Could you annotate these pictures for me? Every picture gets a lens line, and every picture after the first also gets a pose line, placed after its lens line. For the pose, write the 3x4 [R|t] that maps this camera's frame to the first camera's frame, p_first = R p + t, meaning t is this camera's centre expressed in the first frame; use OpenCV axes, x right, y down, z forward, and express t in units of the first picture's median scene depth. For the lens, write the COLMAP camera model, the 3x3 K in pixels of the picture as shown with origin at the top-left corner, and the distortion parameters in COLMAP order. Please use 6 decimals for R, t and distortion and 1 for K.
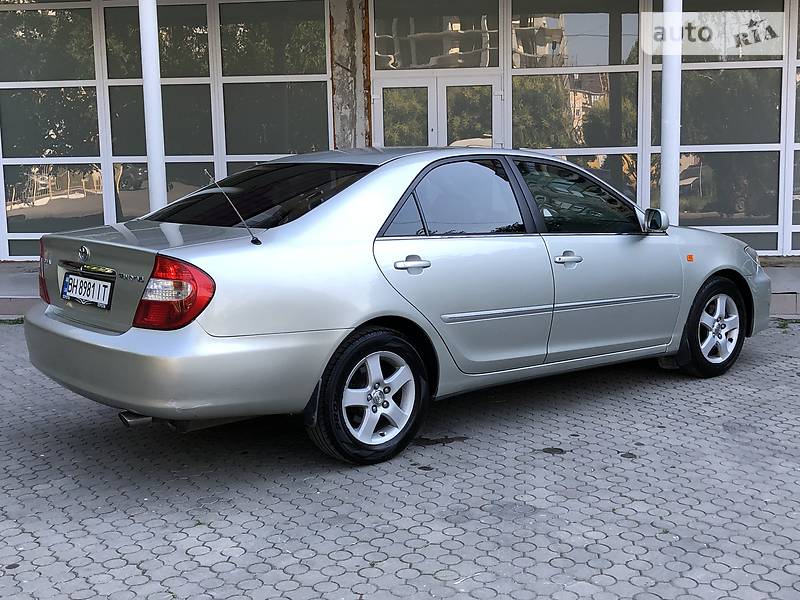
lens RADIAL K [[1001.8, 0, 400.0], [0, 1001.8, 300.0], [0, 0, 1]] dist [0.264550, -1.095984]
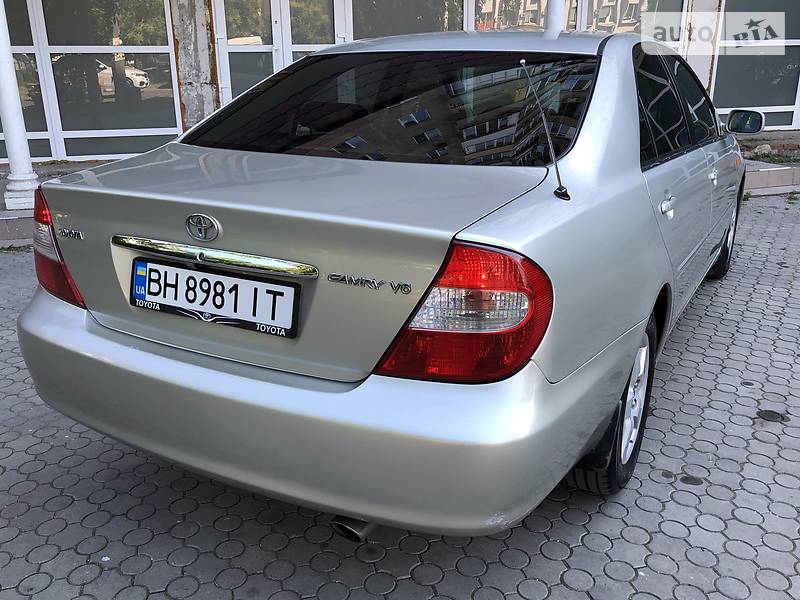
lens RADIAL K [[730.6, 0, 400.0], [0, 730.6, 300.0], [0, 0, 1]] dist [0.022214, -0.009632]
pose [[0.929435, -0.110900, 0.351924, -0.343548], [0.045315, 0.980851, 0.189413, -0.074350], [-0.366191, -0.160099, 0.916664, 0.594879]]
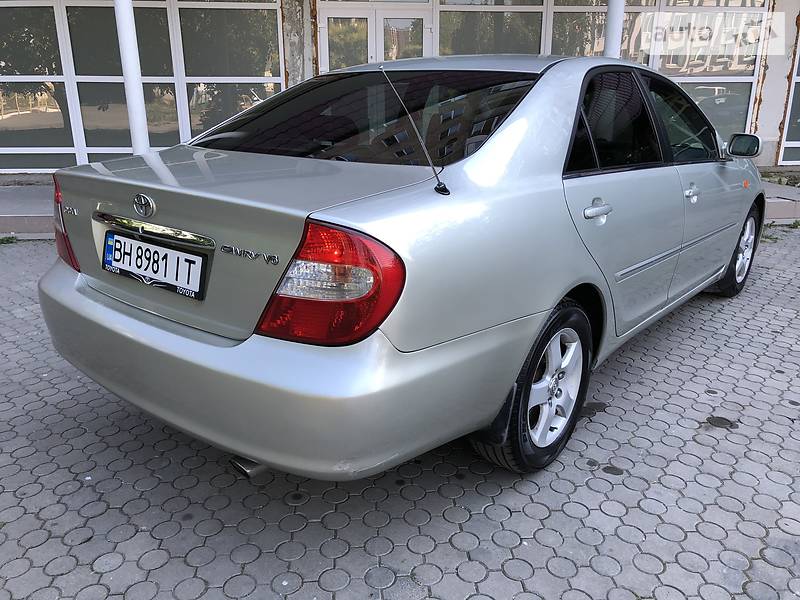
lens RADIAL K [[655.4, 0, 400.0], [0, 655.4, 300.0], [0, 0, 1]] dist [0.005249, 0.011667]
pose [[0.980129, -0.044378, 0.193335, -0.229007], [0.011134, 0.985425, 0.169746, -0.054351], [-0.198050, -0.164220, 0.966337, 0.546536]]
